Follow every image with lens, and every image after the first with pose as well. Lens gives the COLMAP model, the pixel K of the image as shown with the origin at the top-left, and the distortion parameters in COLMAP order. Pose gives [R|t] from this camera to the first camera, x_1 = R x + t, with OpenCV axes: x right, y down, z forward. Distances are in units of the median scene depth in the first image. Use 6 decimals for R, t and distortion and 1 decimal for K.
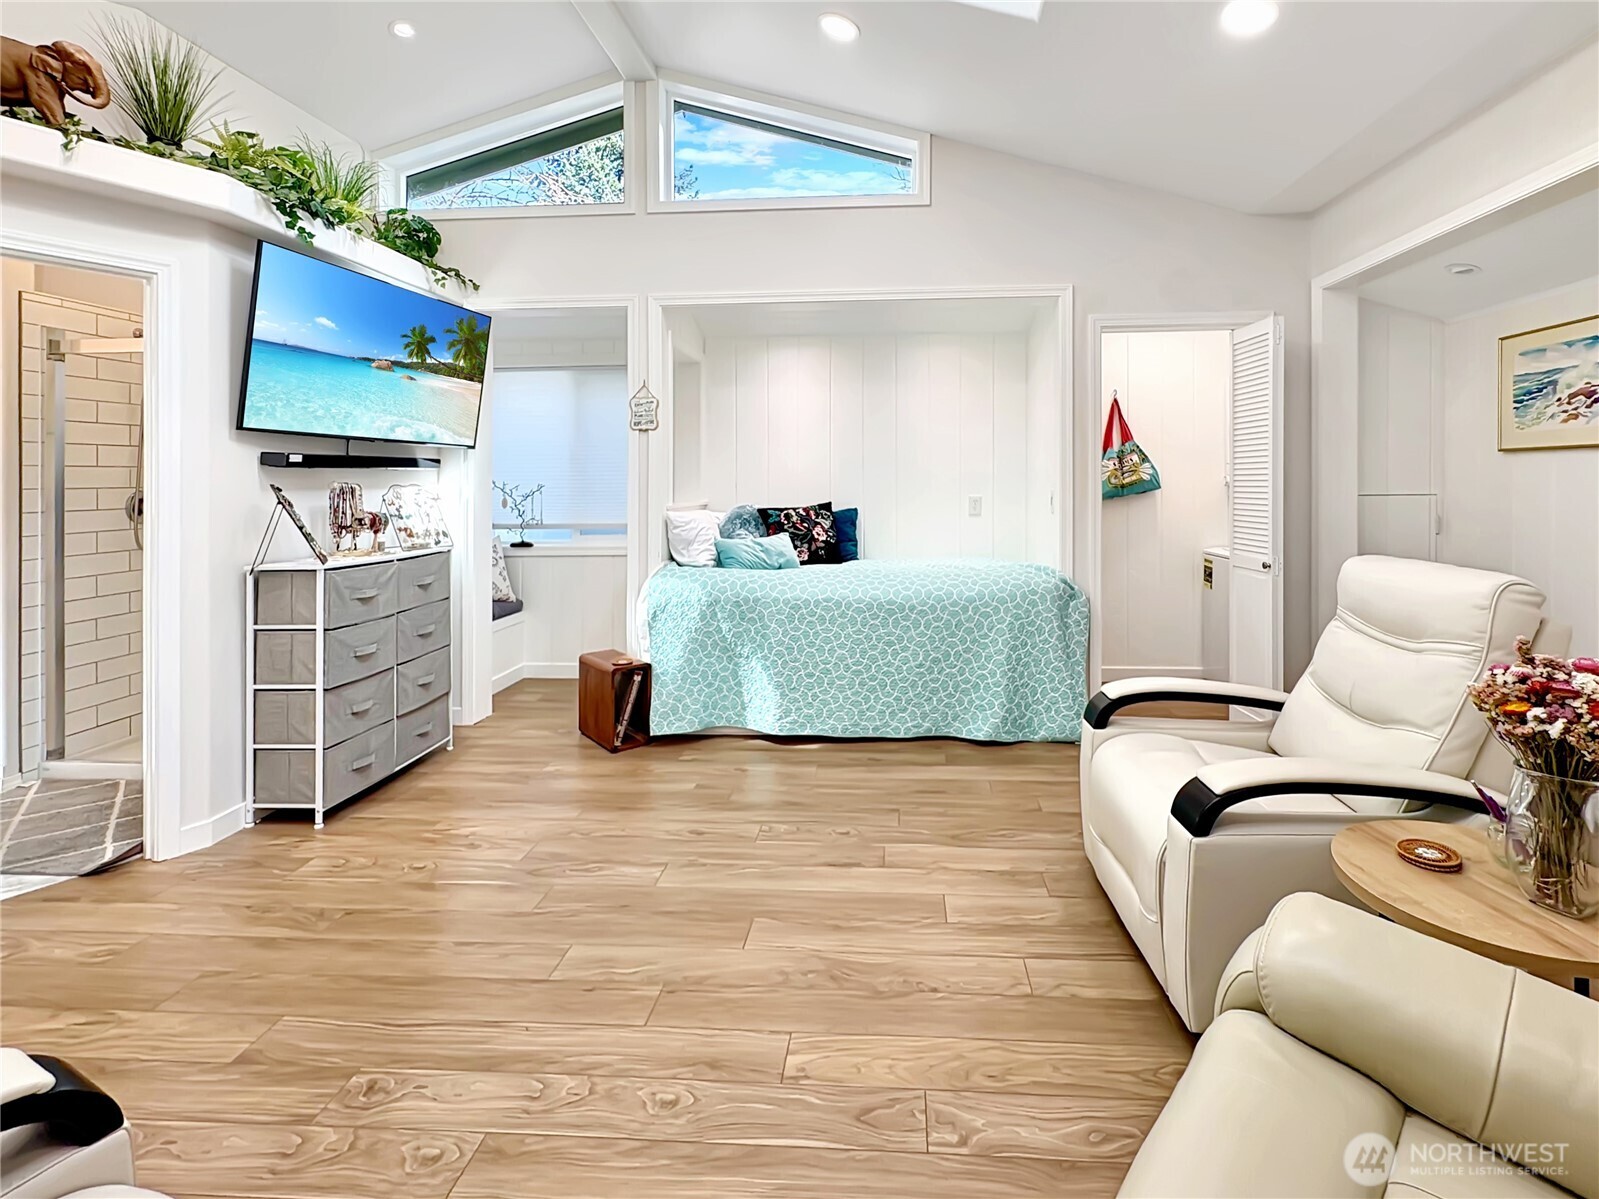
lens RADIAL K [[737.9, 0, 856.2], [0, 737.9, 477.4], [0, 0, 1]] dist [0.002773, -0.000041]
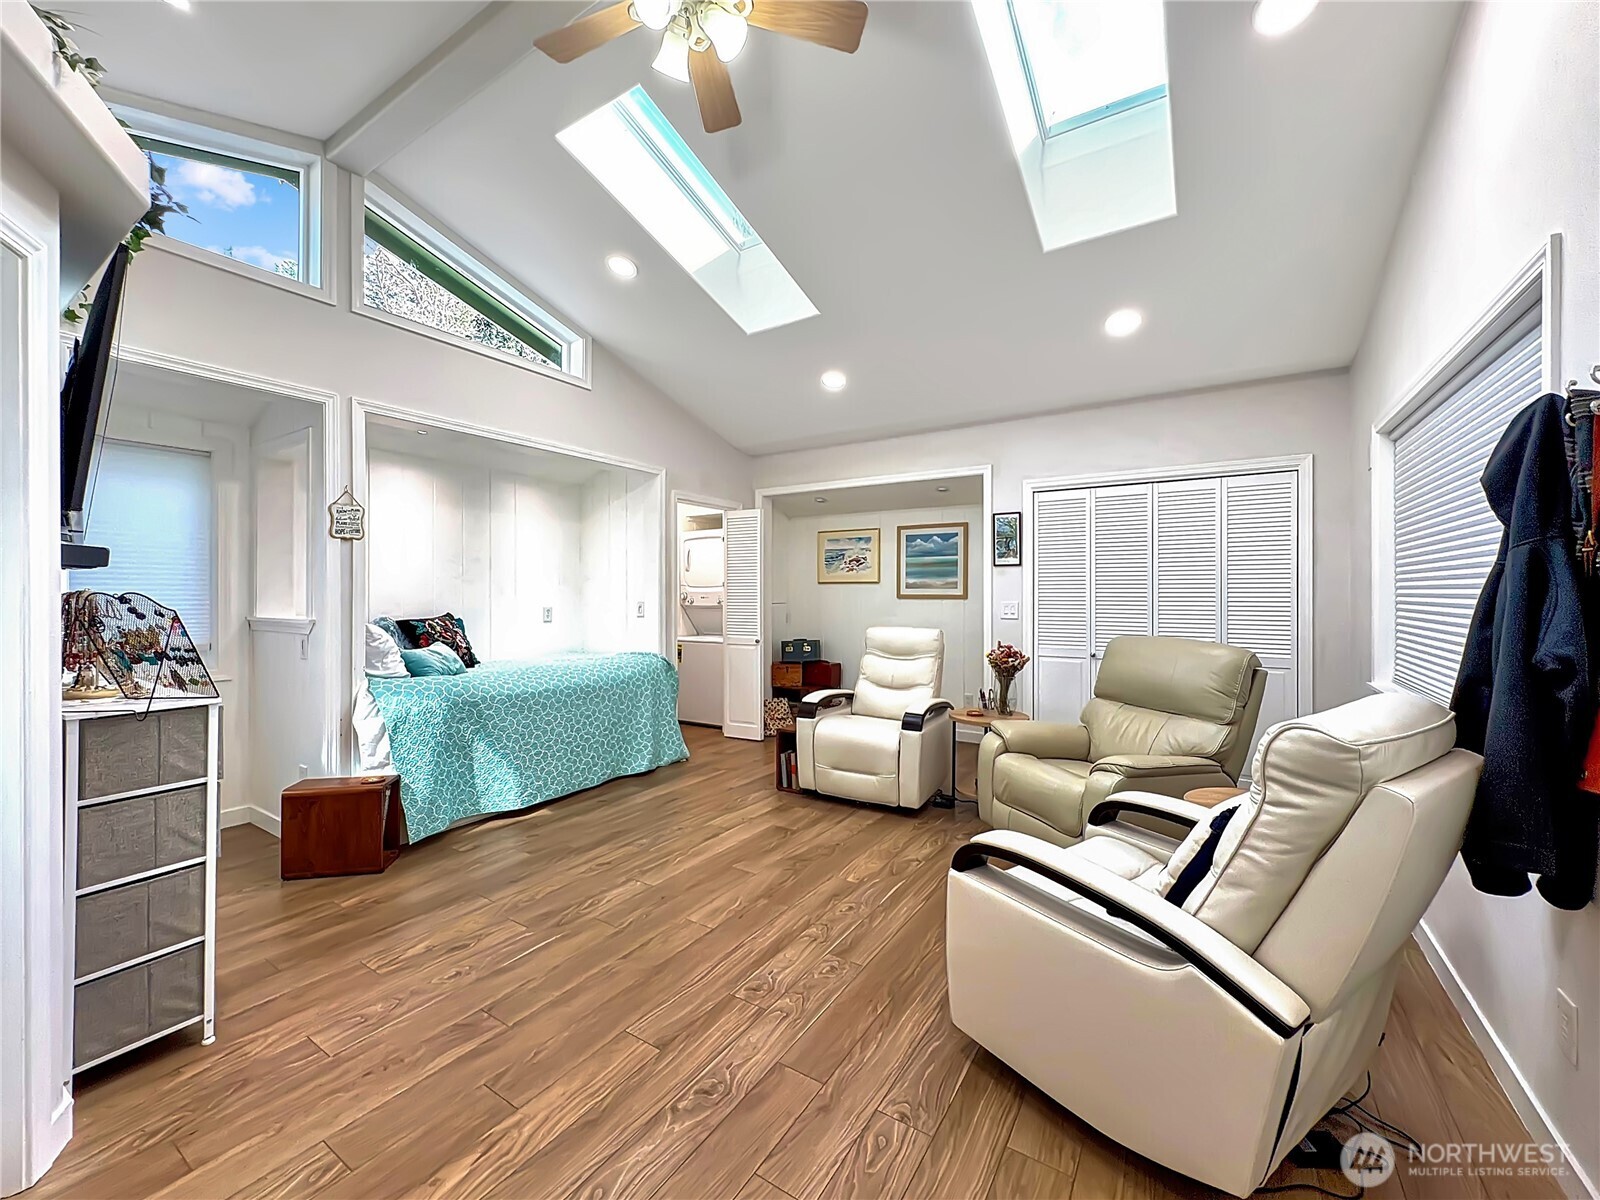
lens RADIAL K [[622.6, 0, 786.7], [0, 622.6, 580.7], [0, 0, 1]] dist [-0.001284, 0.000429]
pose [[0.516185, 0.026328, 0.856072, -0.793401], [-0.008863, 0.999638, -0.025399, 0.006087], [-0.856431, 0.005523, 0.516232, 0.124615]]
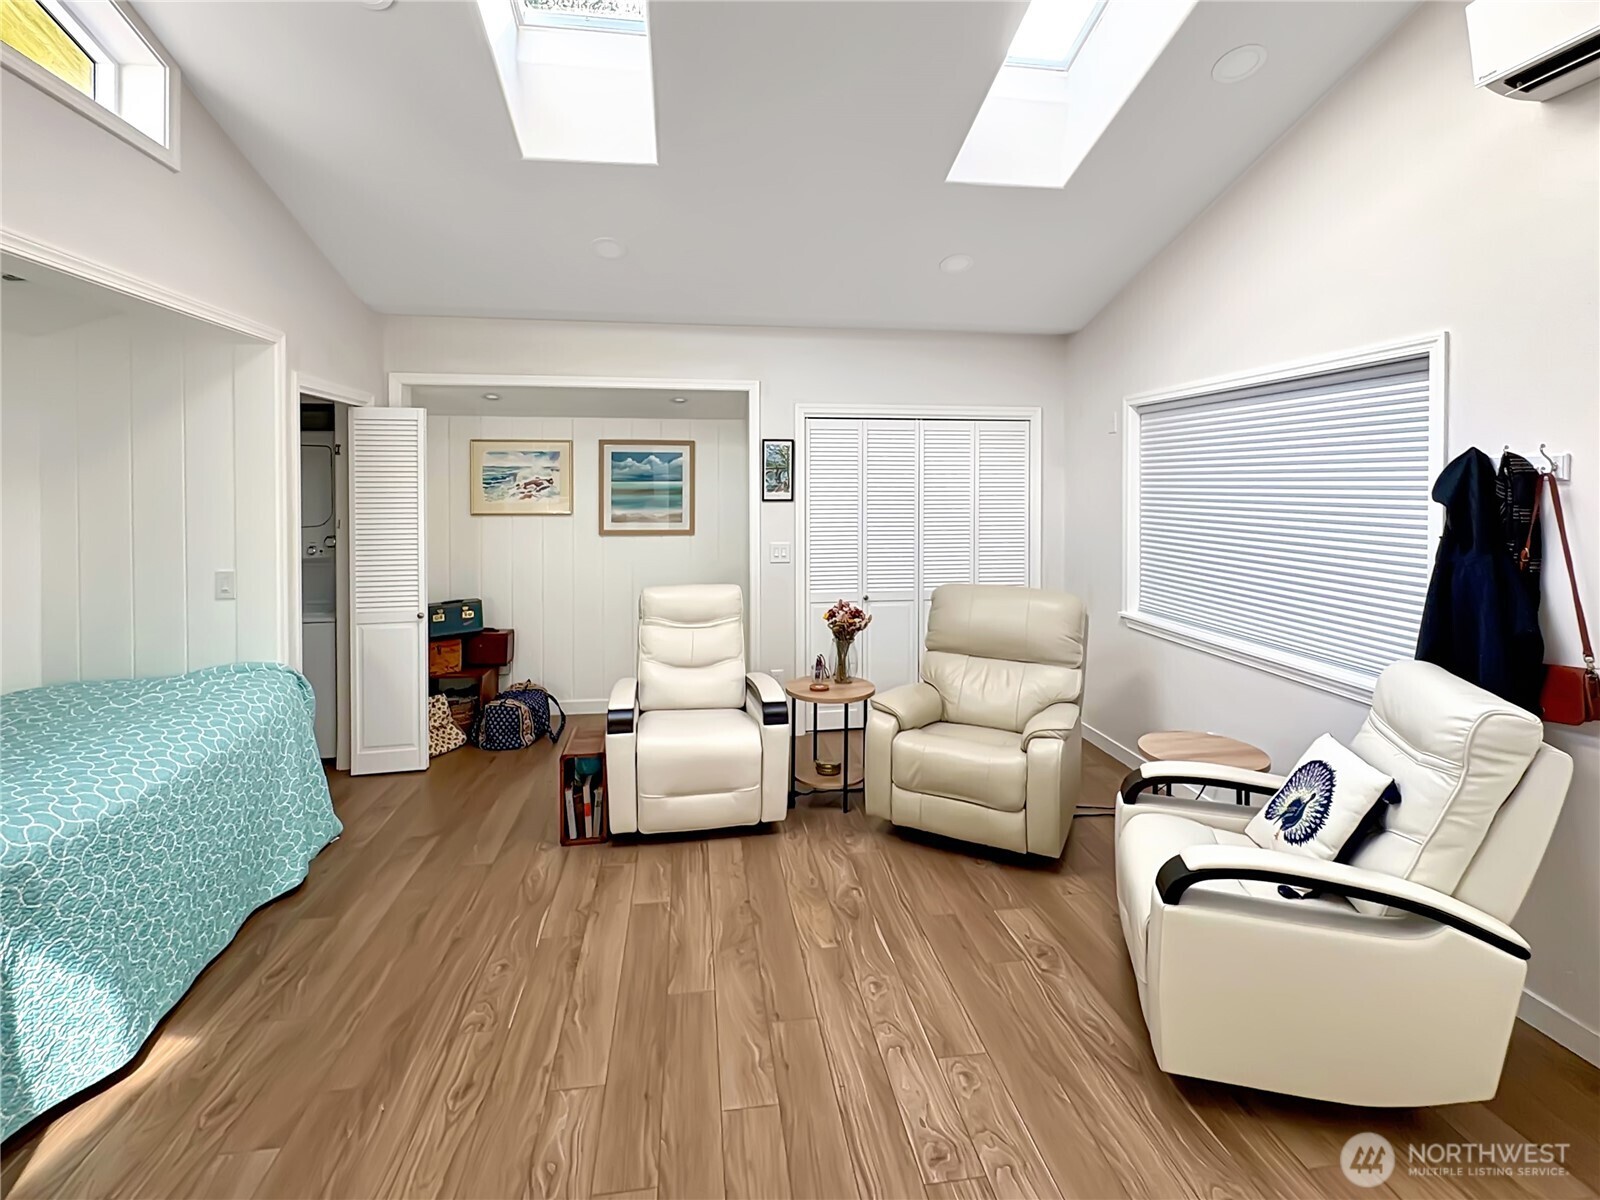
lens RADIAL K [[768.1, 0, 784.6], [0, 768.1, 476.9], [0, 0, 1]] dist [-0.000032, 0.000062]
pose [[-0.165929, 0.020409, 0.985926, -0.810428], [0.001641, 0.999790, -0.020419, -0.081981], [-0.986136, -0.001770, -0.165928, 0.647199]]
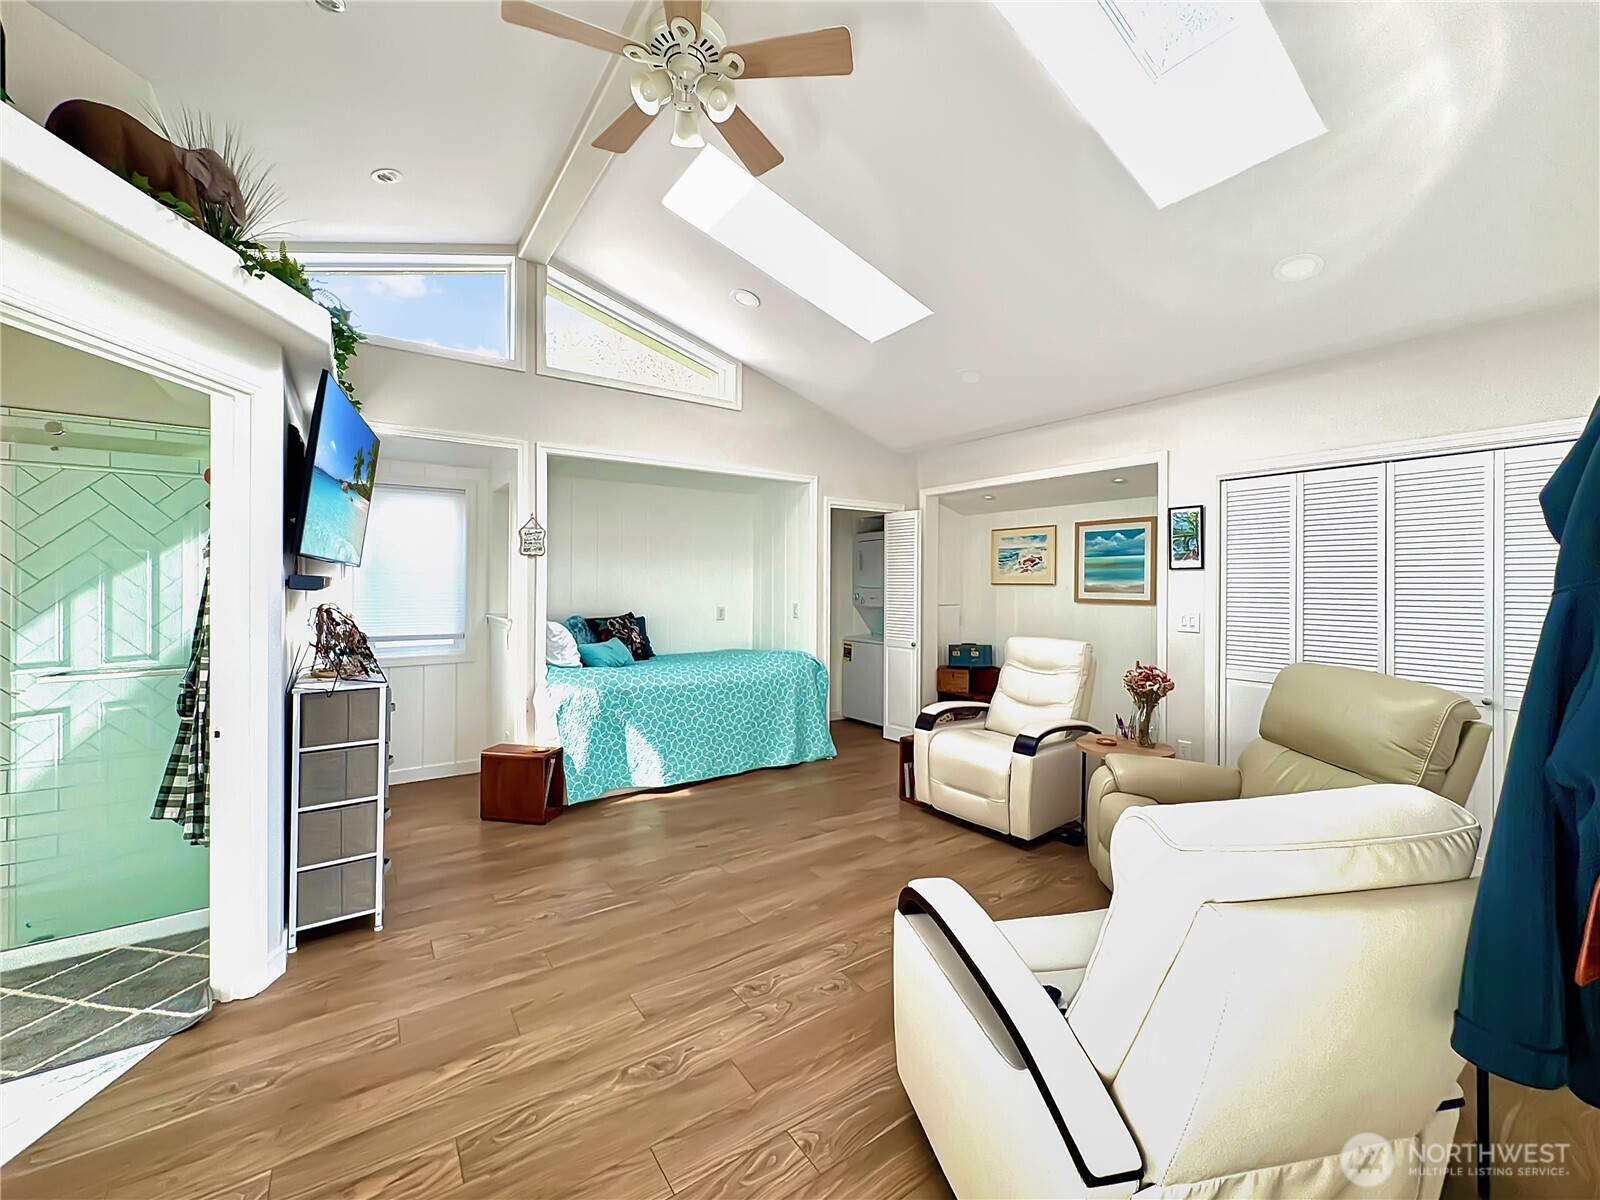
lens RADIAL K [[622.6, 0, 797.6], [0, 622.6, 570.7], [0, 0, 1]] dist [-0.001284, 0.000429]
pose [[0.796234, 0.025485, 0.604452, -0.647825], [-0.014406, 0.999628, -0.023169, -0.025998], [-0.604818, 0.009740, 0.796304, -0.069654]]
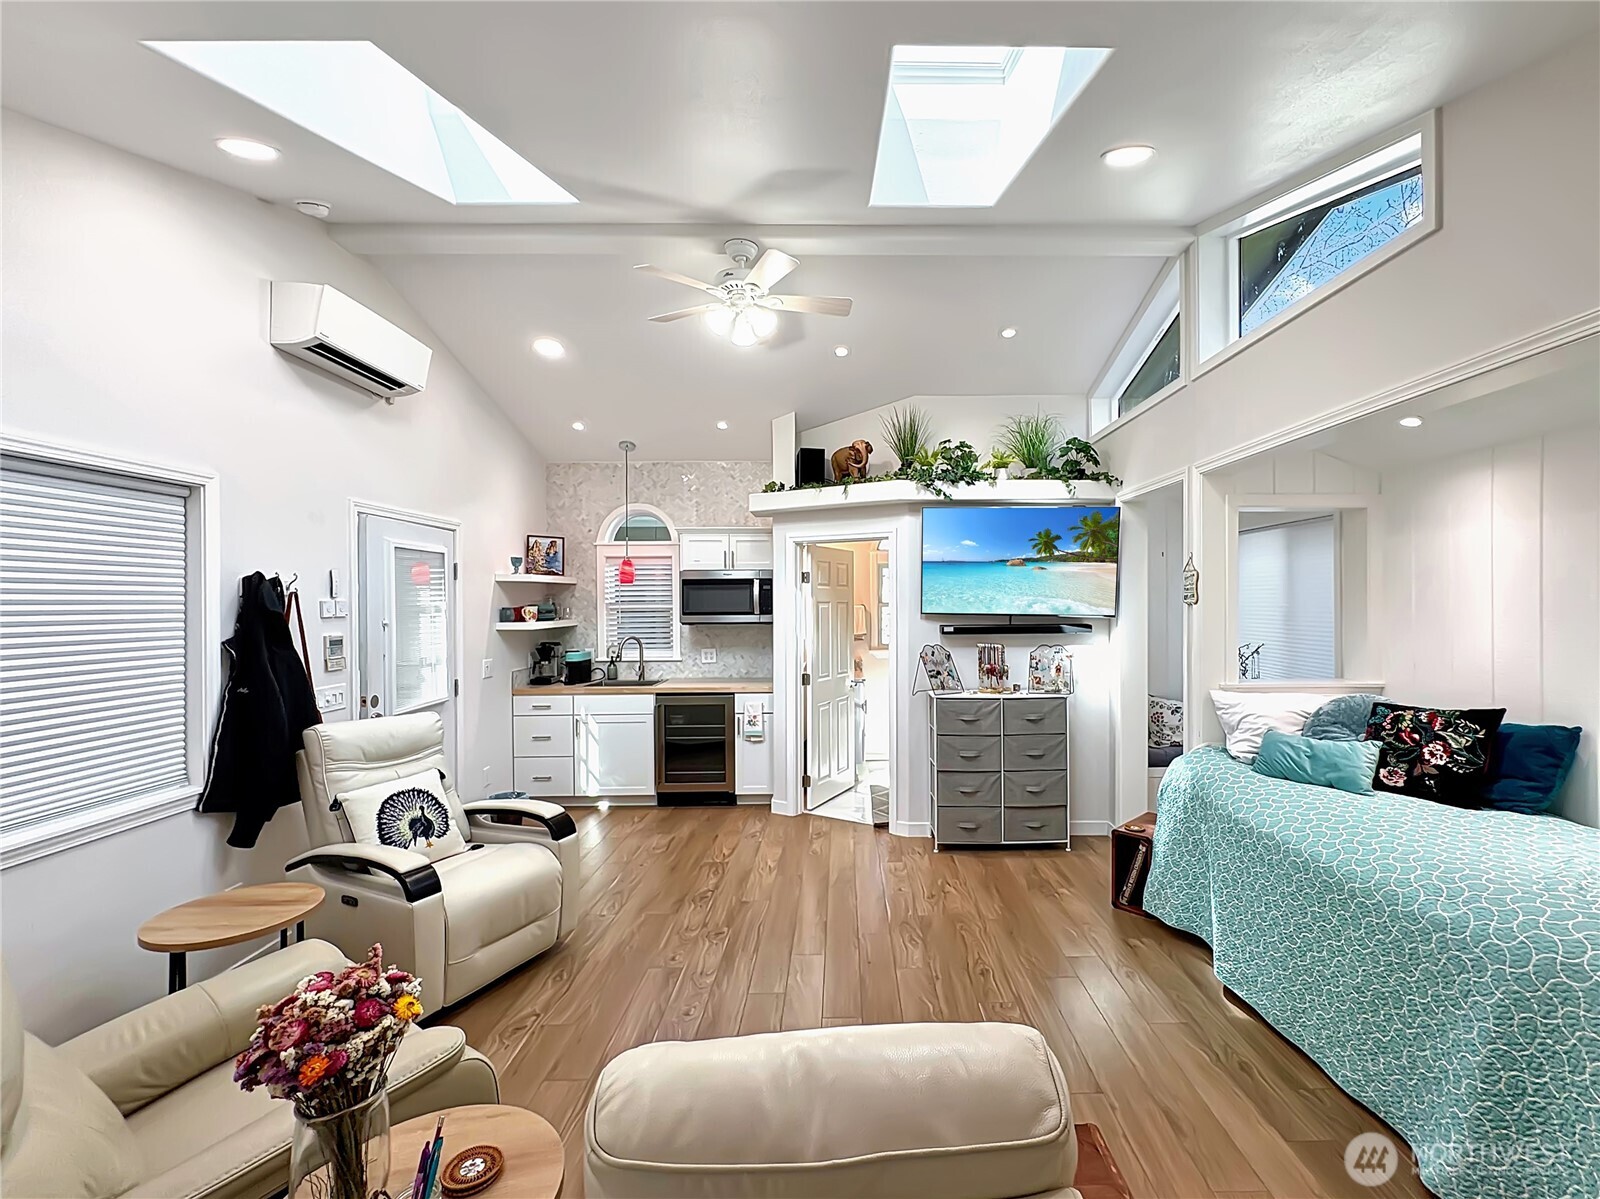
lens RADIAL K [[715.7, 0, 890.4], [0, 715.7, 588.2], [0, 0, 1]] dist [-0.005331, -0.000770]
pose [[0.111667, -0.004385, -0.993736, 0.704810], [0.002567, 0.999988, -0.004124, -0.094350], [0.993742, -0.002090, 0.111677, 0.580029]]
